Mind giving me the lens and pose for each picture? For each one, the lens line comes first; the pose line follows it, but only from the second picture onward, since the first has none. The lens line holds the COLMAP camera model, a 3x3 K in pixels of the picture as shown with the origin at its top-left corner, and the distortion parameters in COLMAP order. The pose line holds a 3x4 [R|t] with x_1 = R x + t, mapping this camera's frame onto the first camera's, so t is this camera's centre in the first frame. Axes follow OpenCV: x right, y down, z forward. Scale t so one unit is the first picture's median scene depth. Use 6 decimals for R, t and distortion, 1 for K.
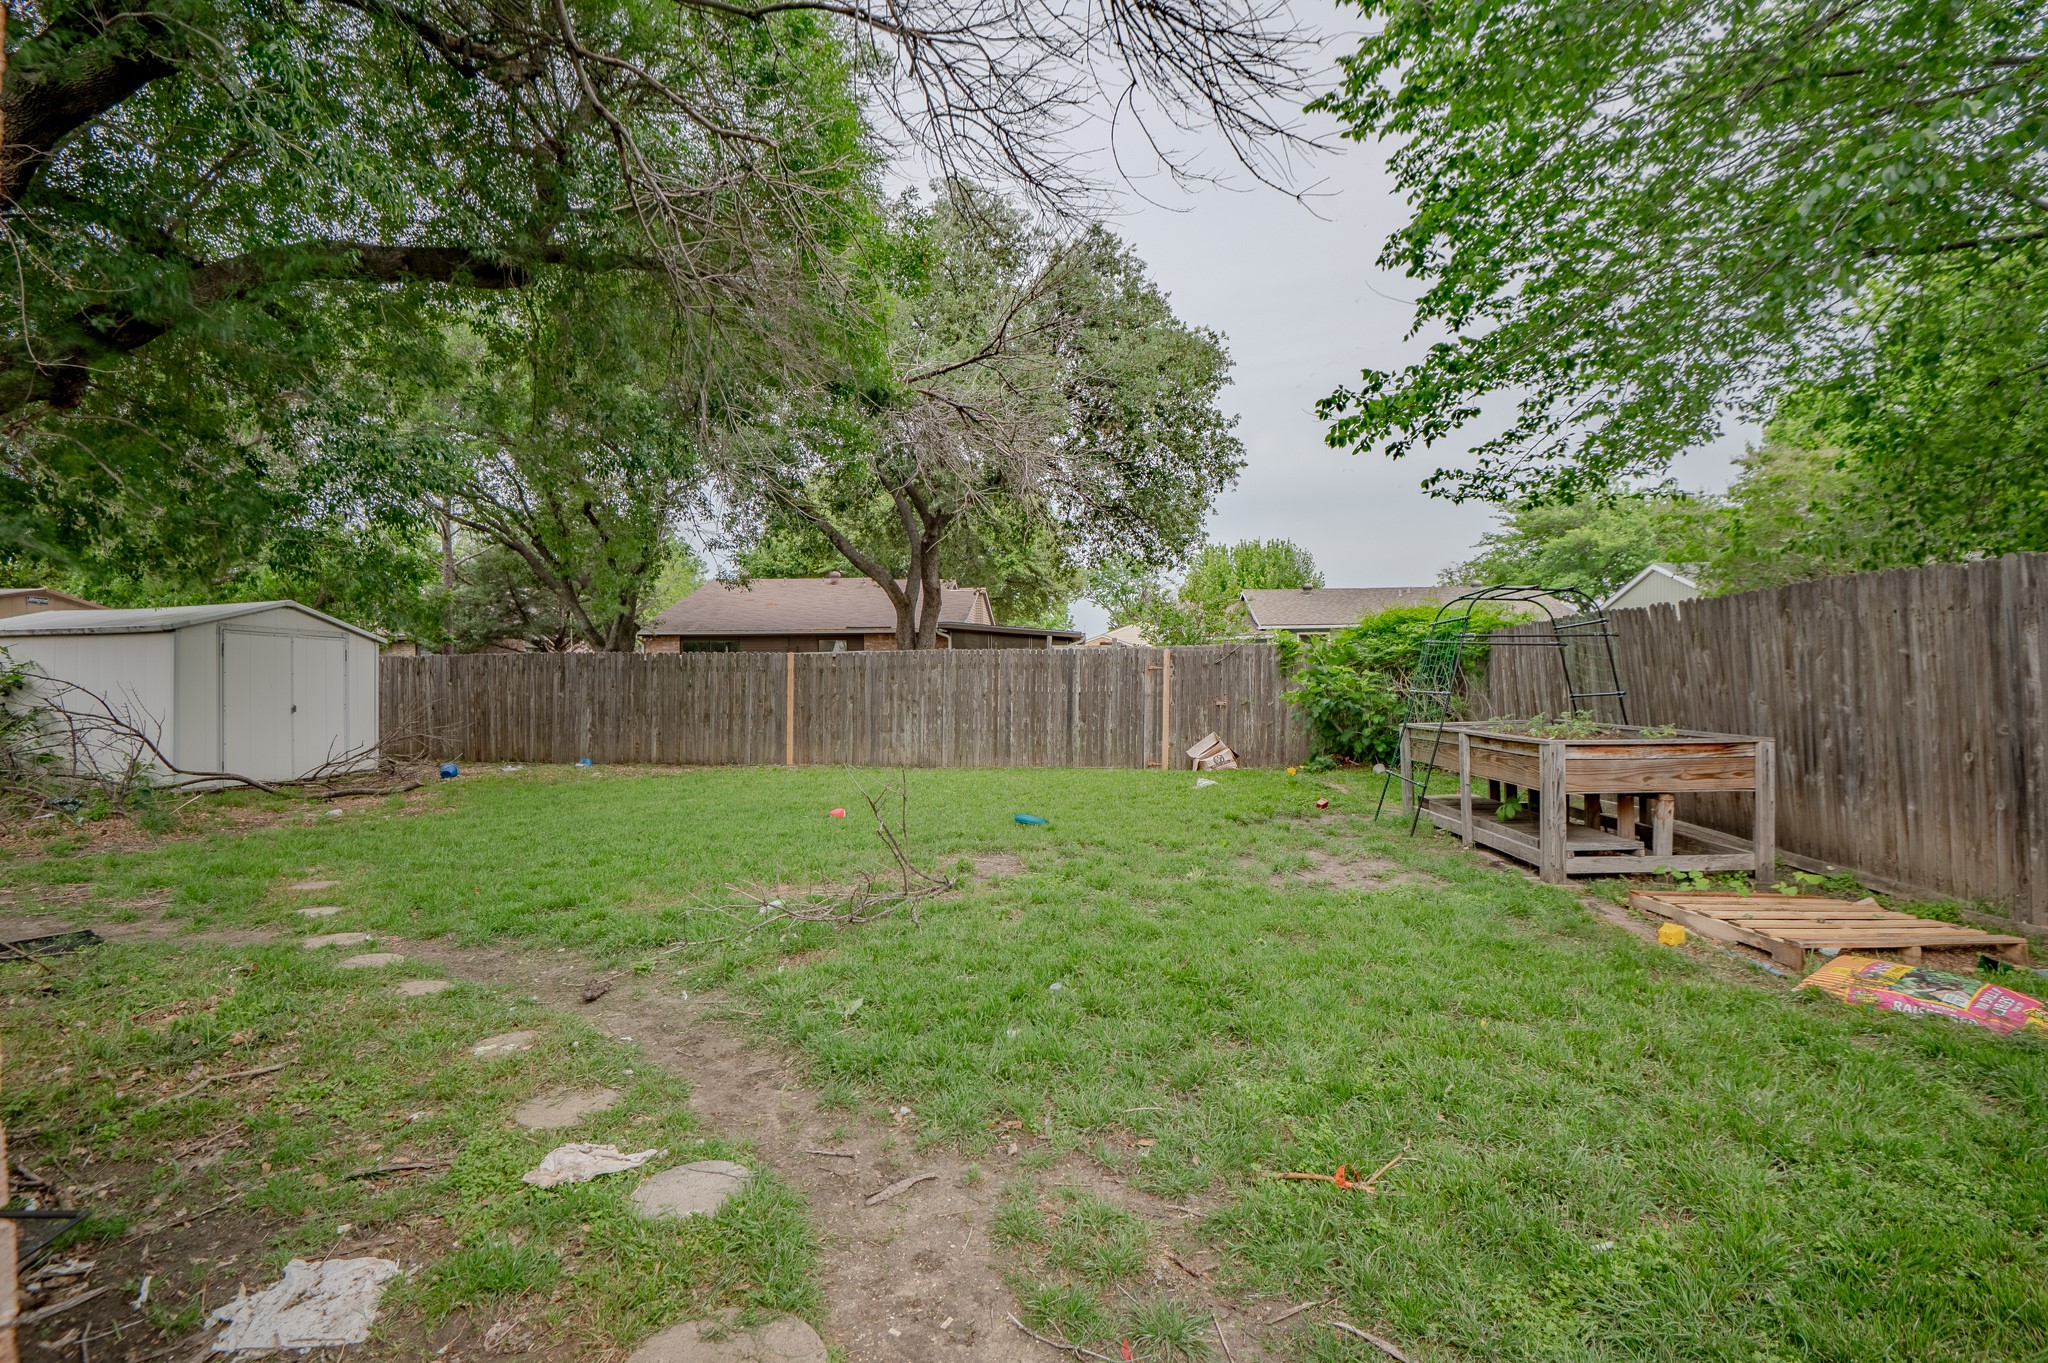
lens RADIAL K [[944.1, 0, 1029.7], [0, 944.1, 667.0], [0, 0, 1]] dist [-0.003296, -0.027818]
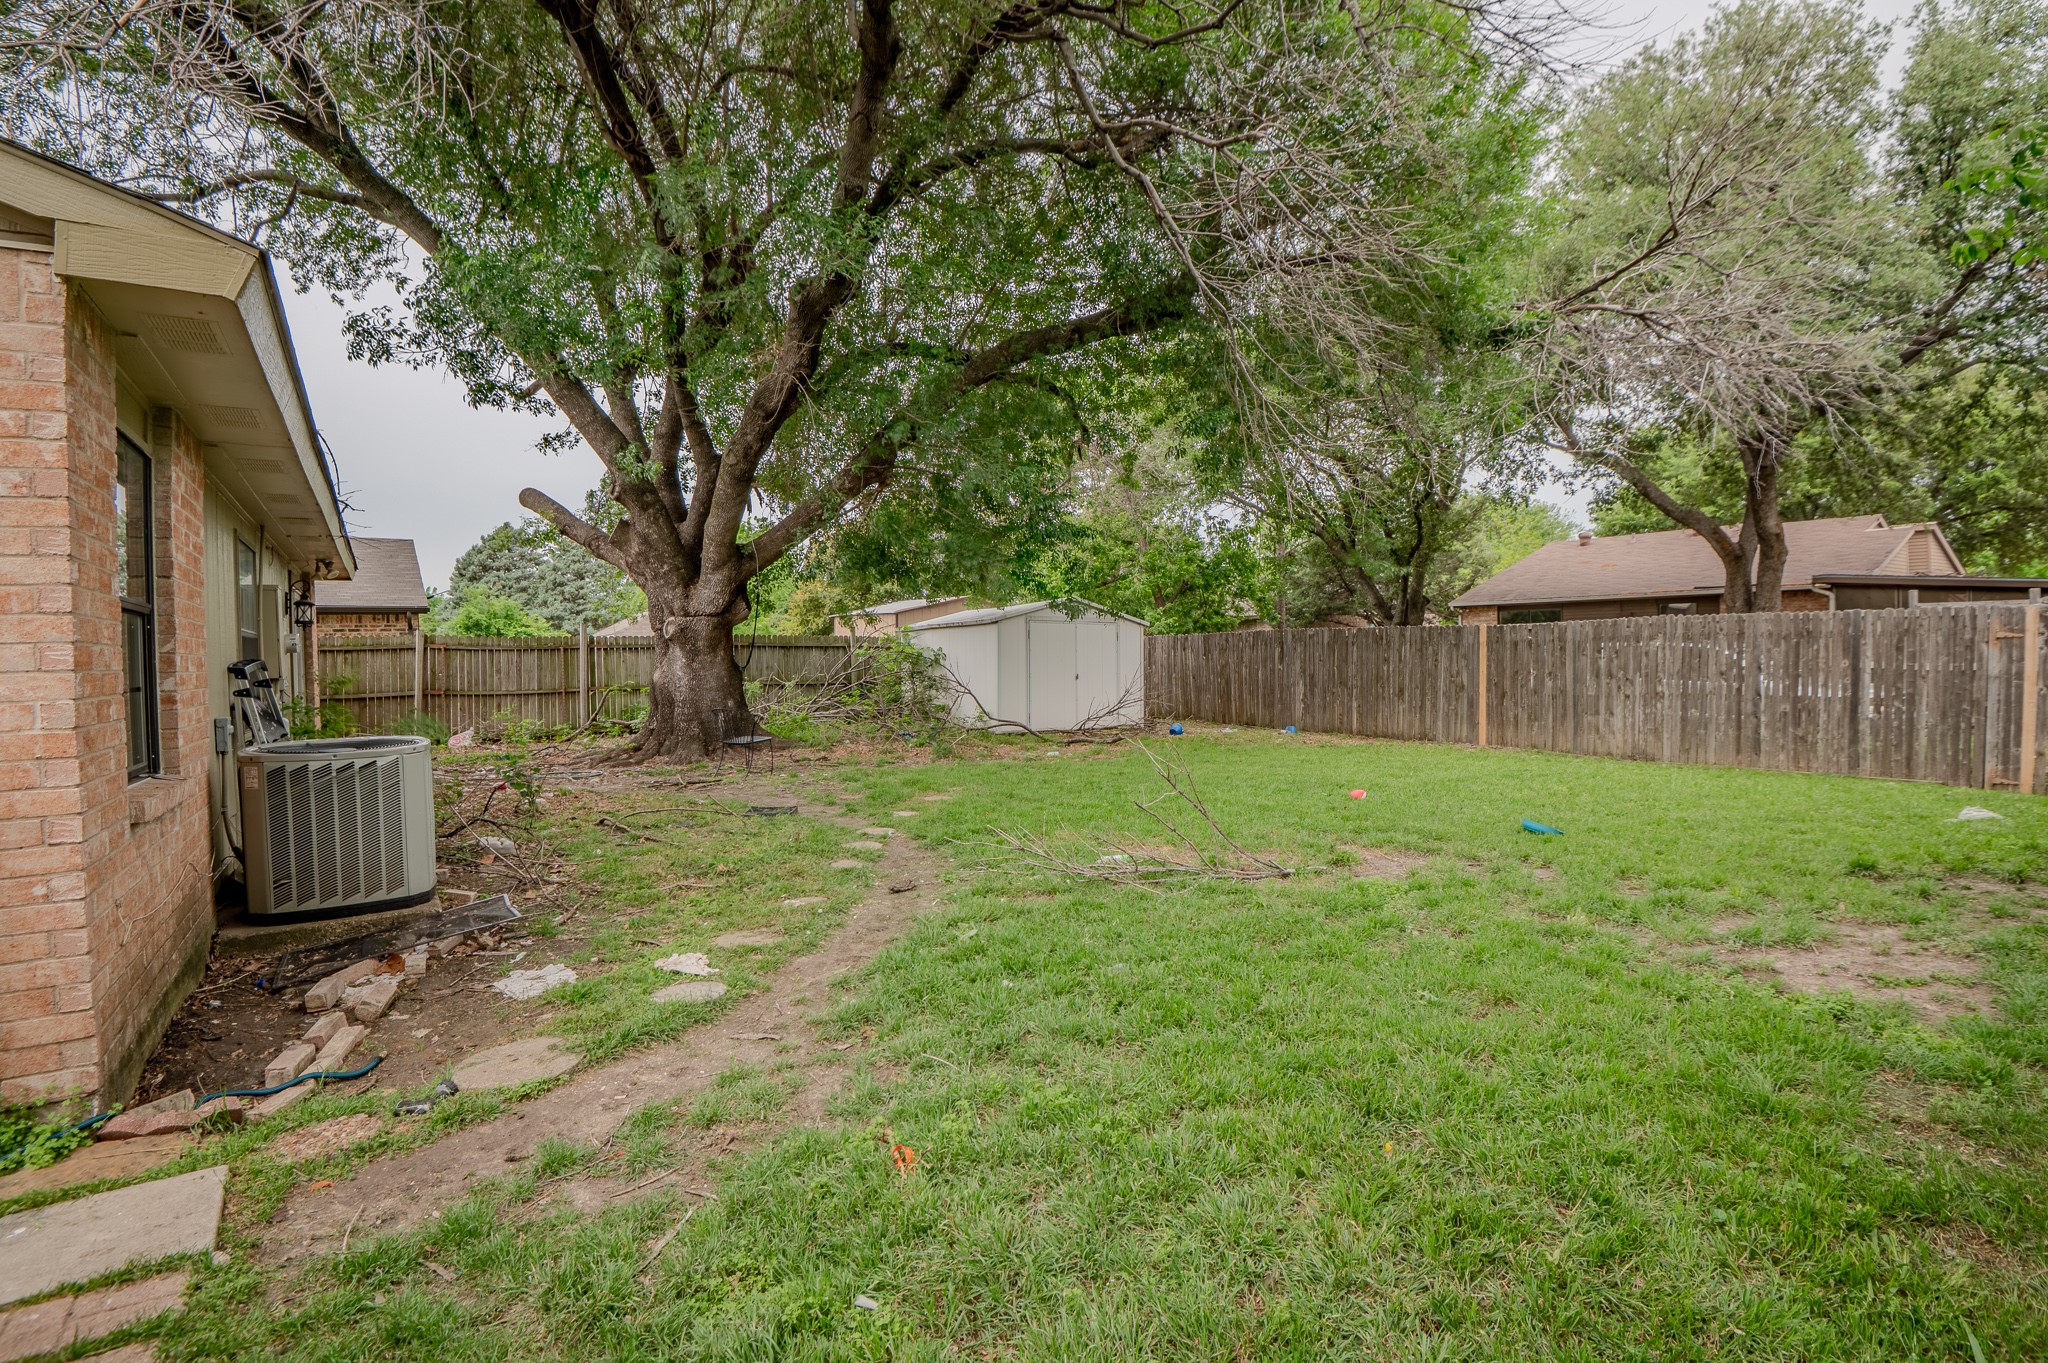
lens RADIAL K [[944.1, 0, 1029.7], [0, 944.1, 667.0], [0, 0, 1]] dist [-0.003296, -0.027818]
pose [[0.621900, 0.009241, -0.783042, 0.198988], [0.015286, 0.999597, 0.023936, -0.002478], [0.782947, -0.026856, 0.621508, 0.078883]]
